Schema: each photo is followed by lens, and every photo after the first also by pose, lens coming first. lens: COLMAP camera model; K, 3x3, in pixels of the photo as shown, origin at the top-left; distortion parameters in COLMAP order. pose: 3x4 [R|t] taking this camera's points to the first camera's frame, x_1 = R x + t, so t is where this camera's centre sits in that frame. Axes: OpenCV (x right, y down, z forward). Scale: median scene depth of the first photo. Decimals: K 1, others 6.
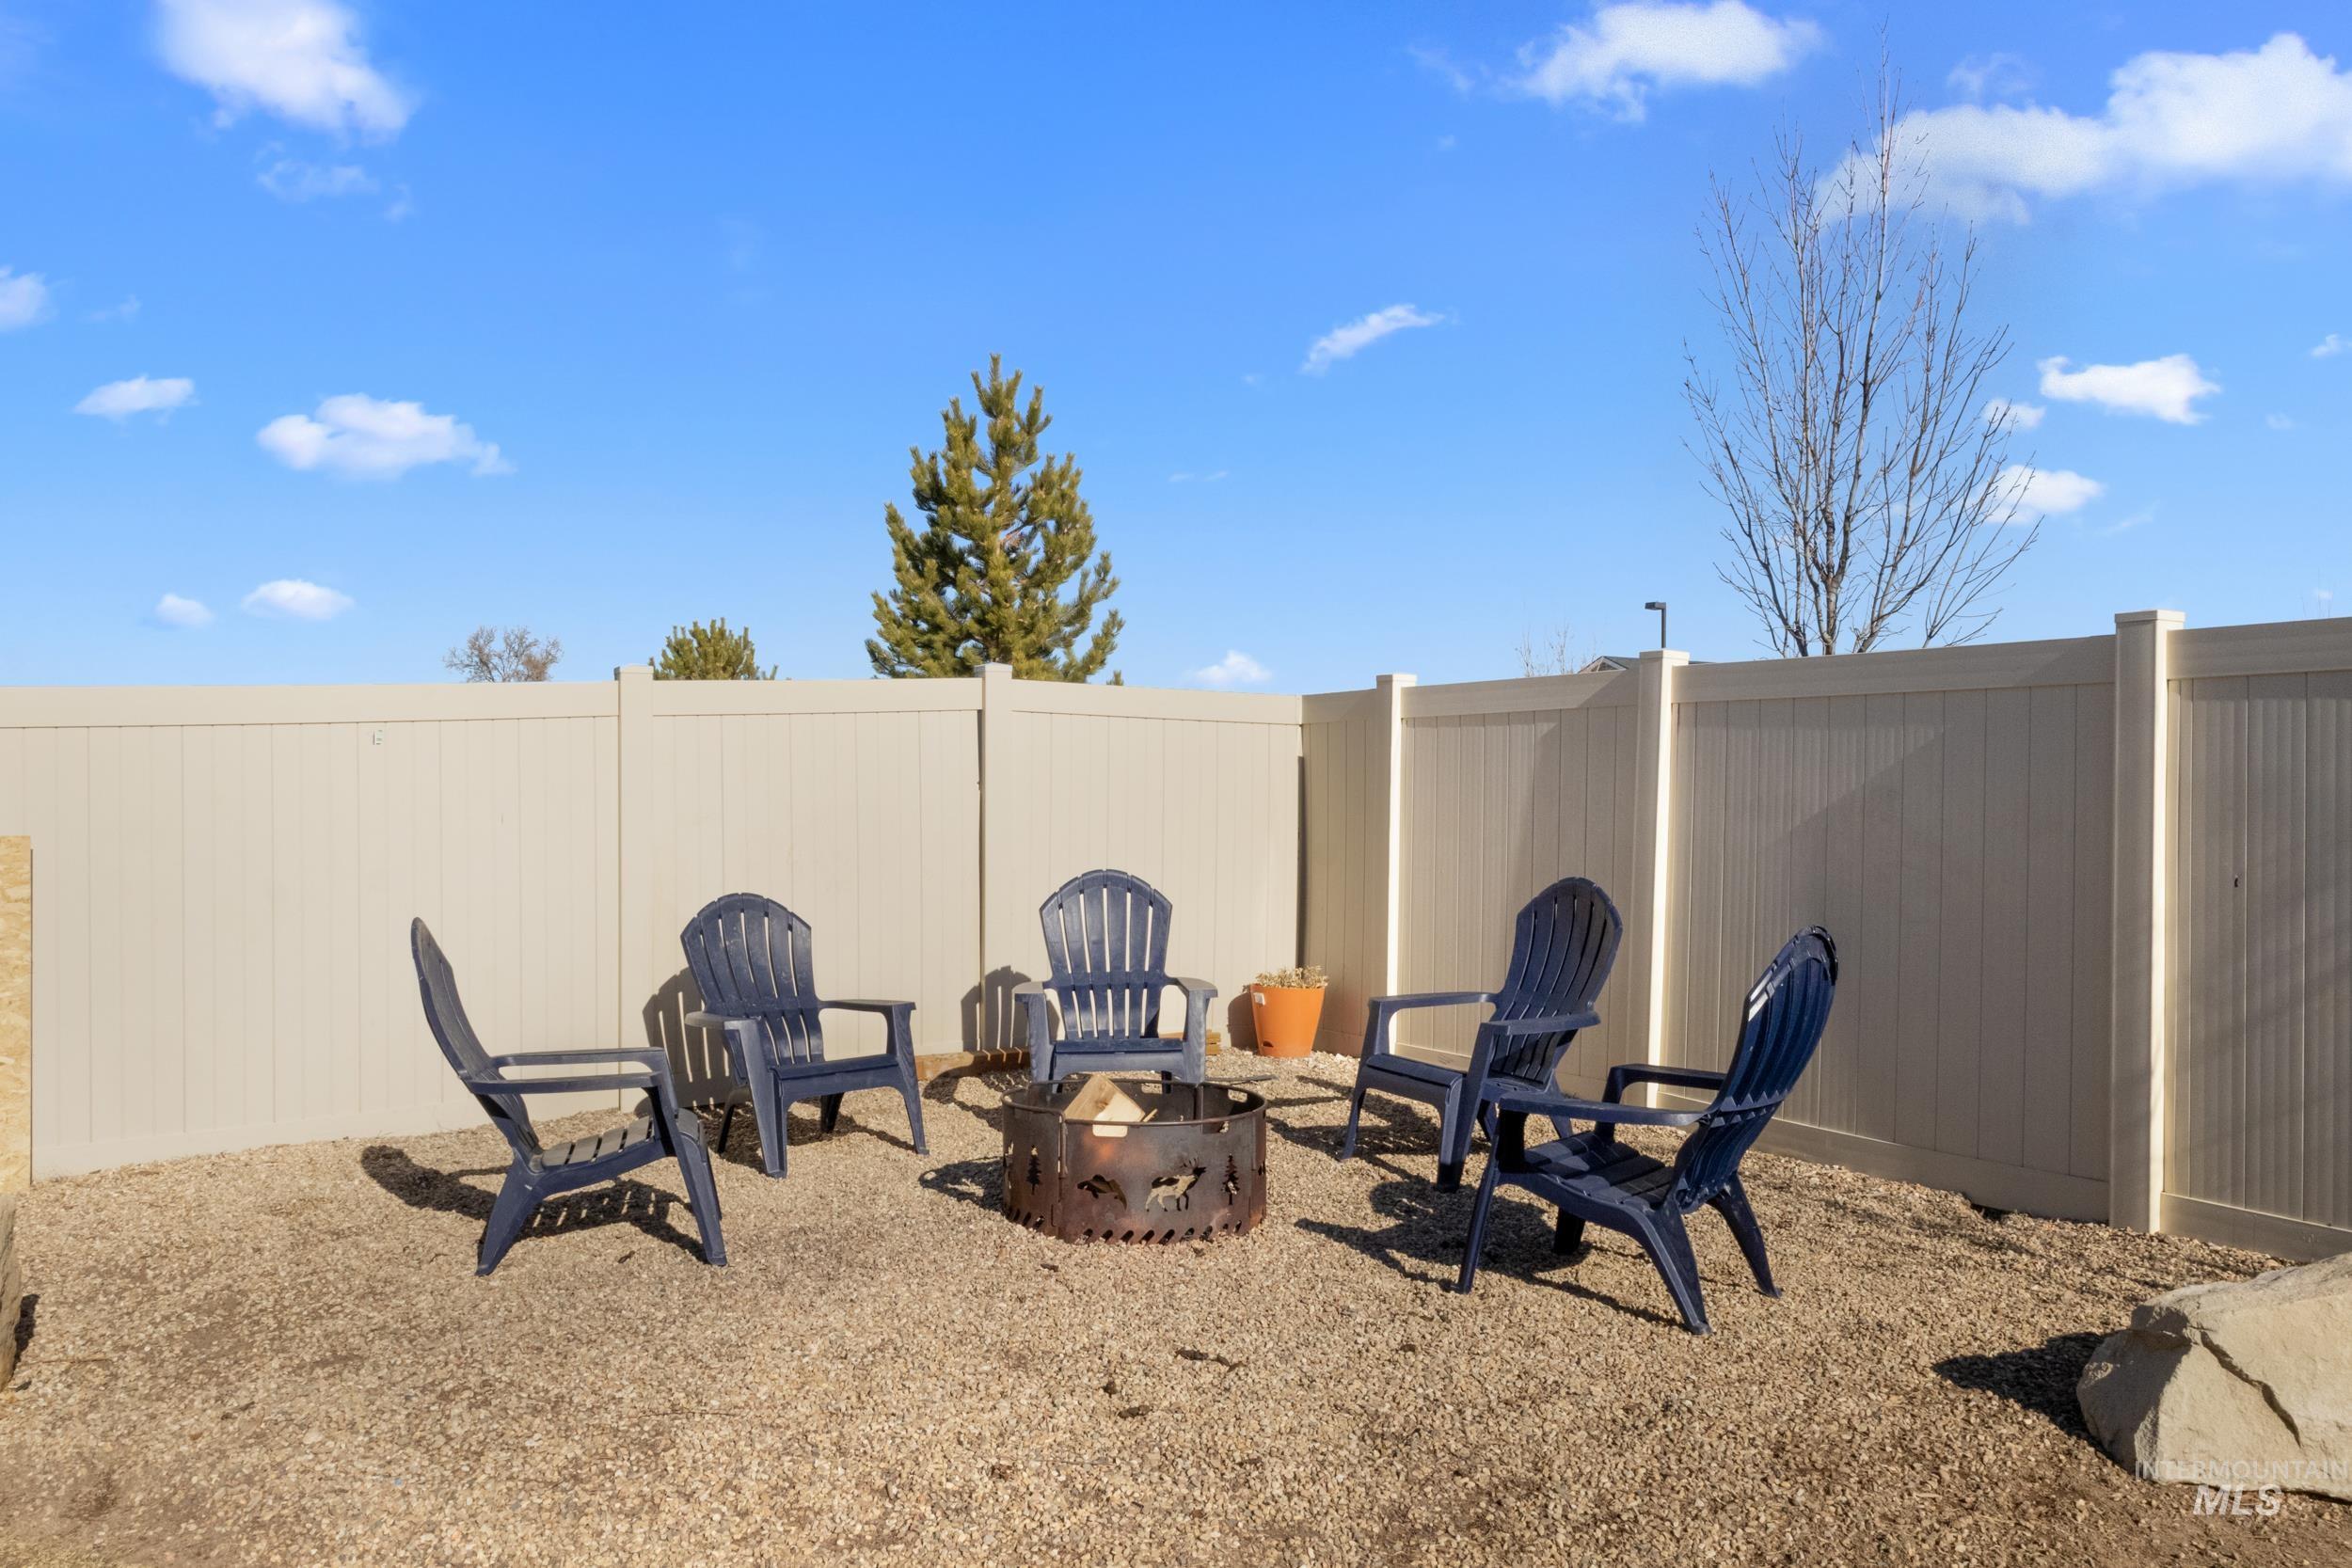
lens RADIAL K [[1966.7, 0, 1175.2], [0, 1966.7, 788.6], [0, 0, 1]] dist [0.004359, -0.006673]
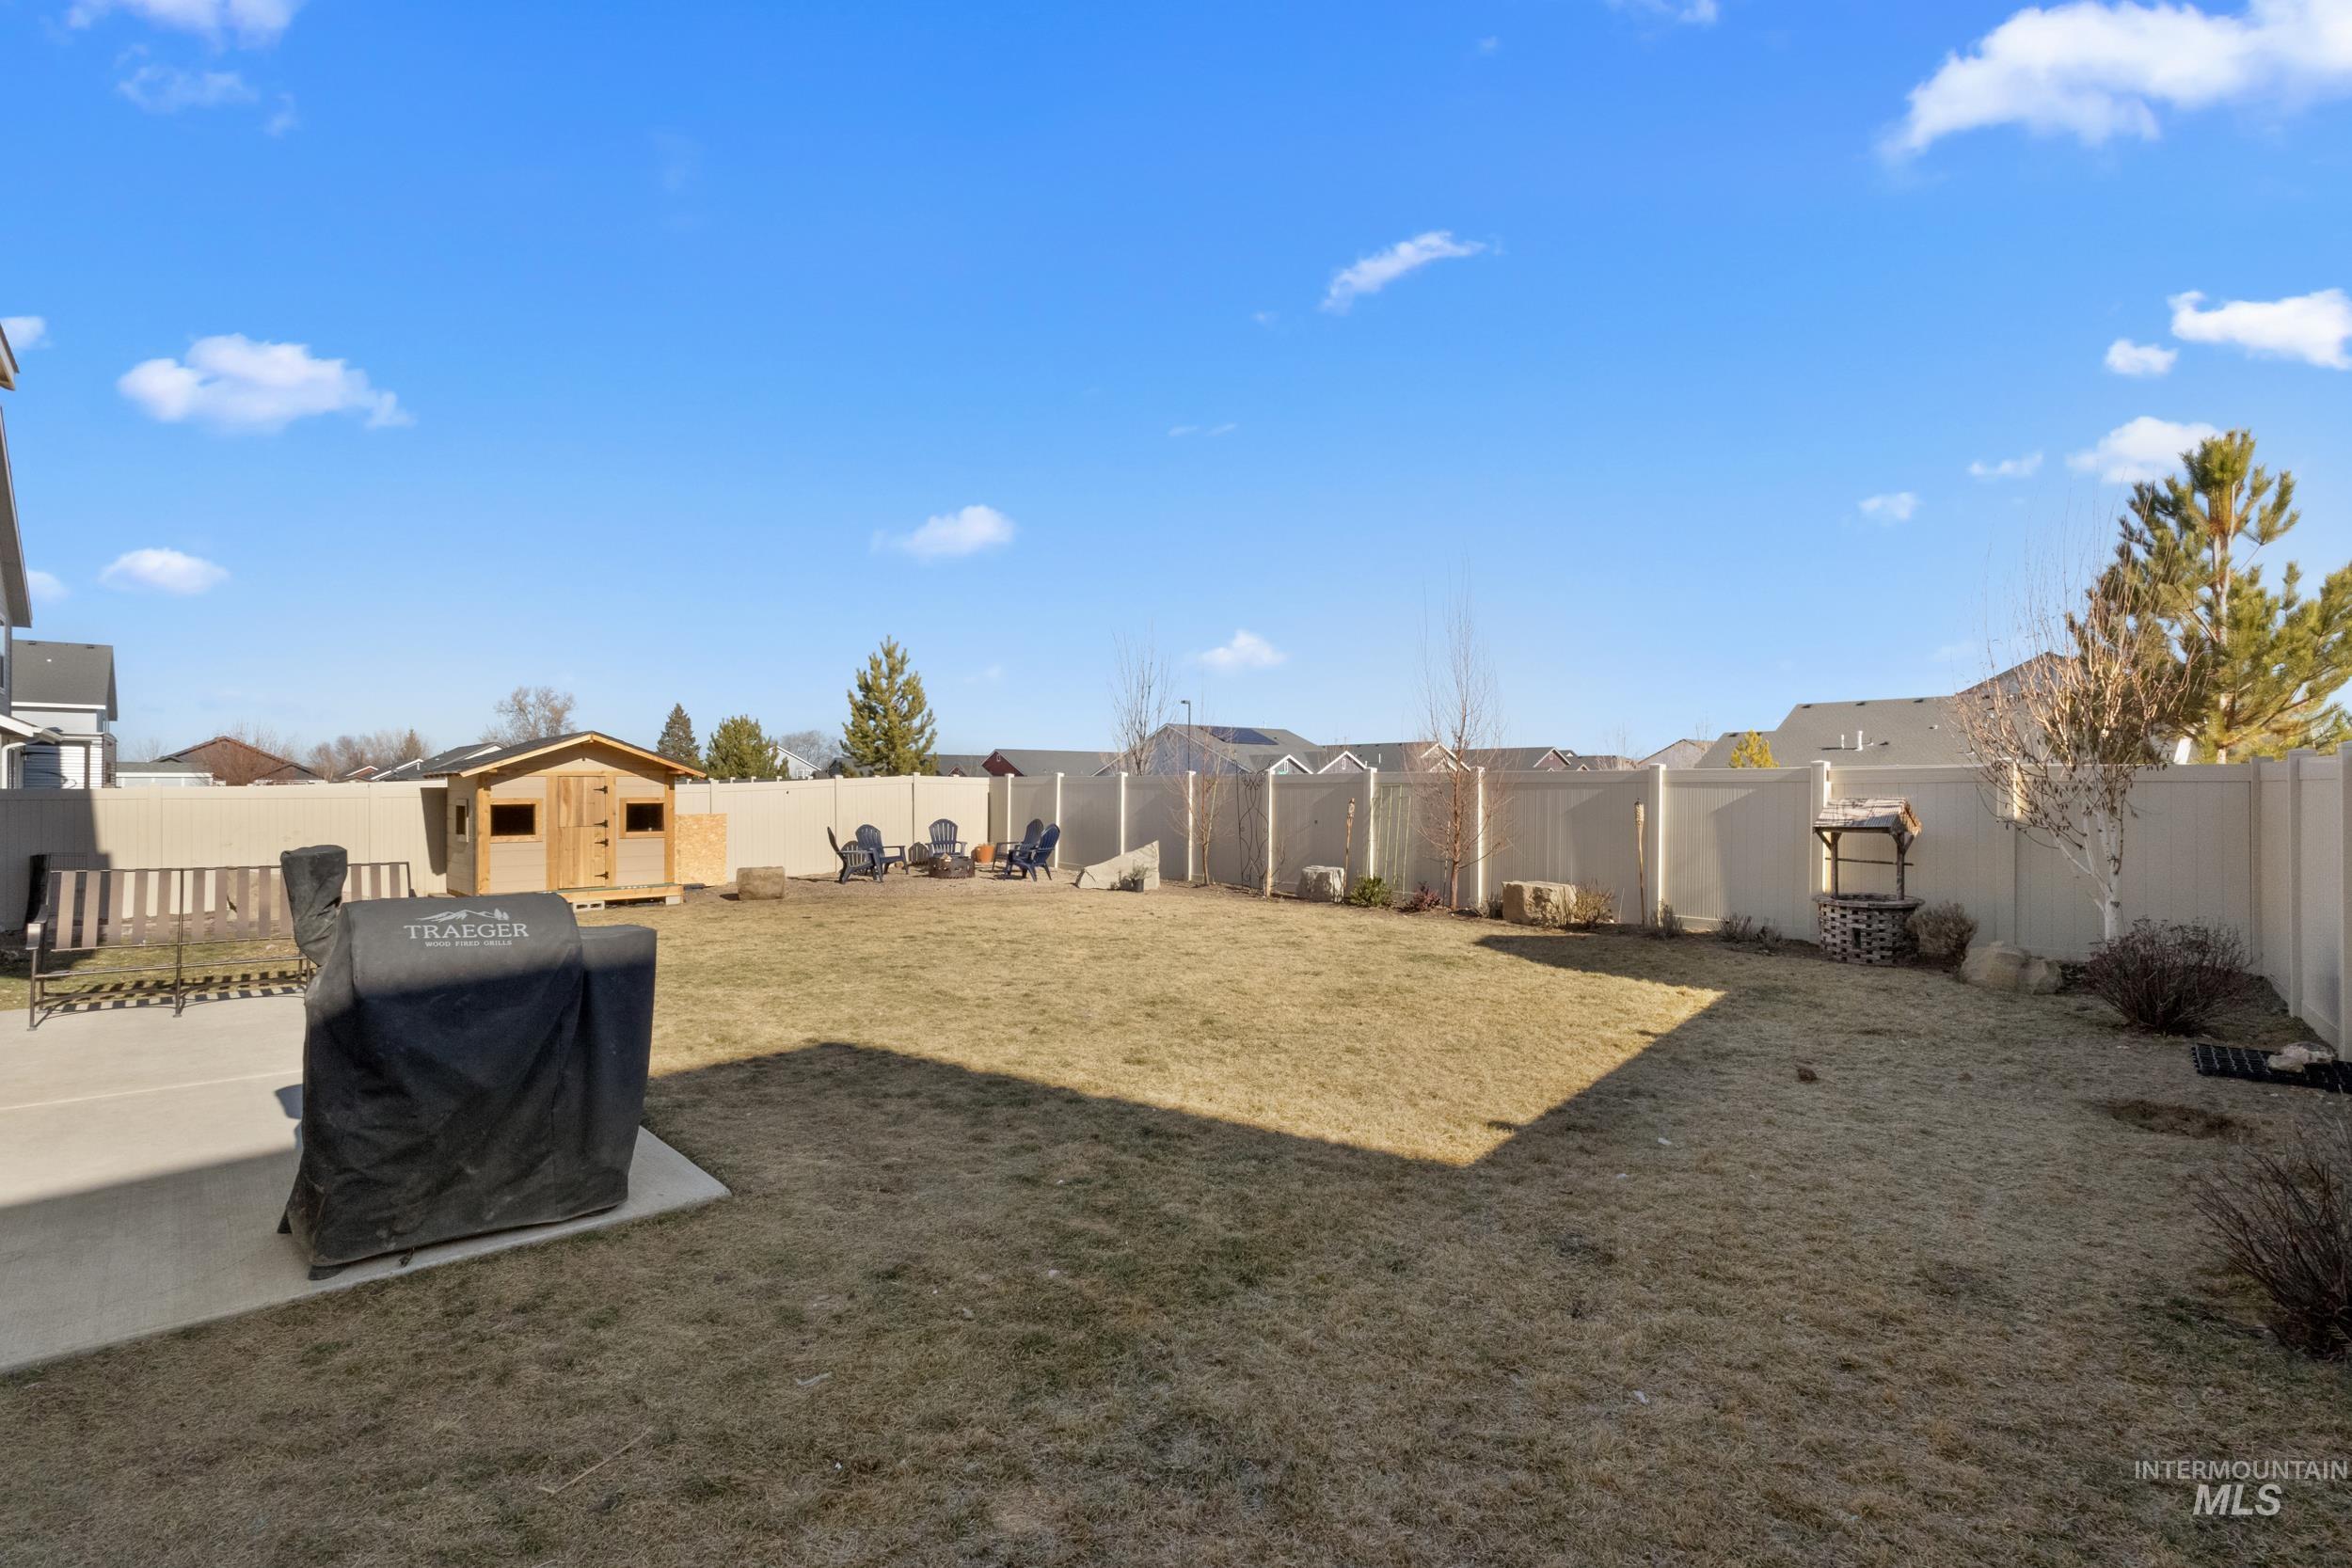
lens RADIAL K [[1095.8, 0, 1180.3], [0, 1095.8, 783.2], [0, 0, 1]] dist [-0.000849, -0.000819]
pose [[0.979494, -0.003099, 0.201448, -0.002753], [0.003356, 0.999994, -0.000937, -0.013247], [-0.201443, 0.001594, 0.979499, -0.570569]]
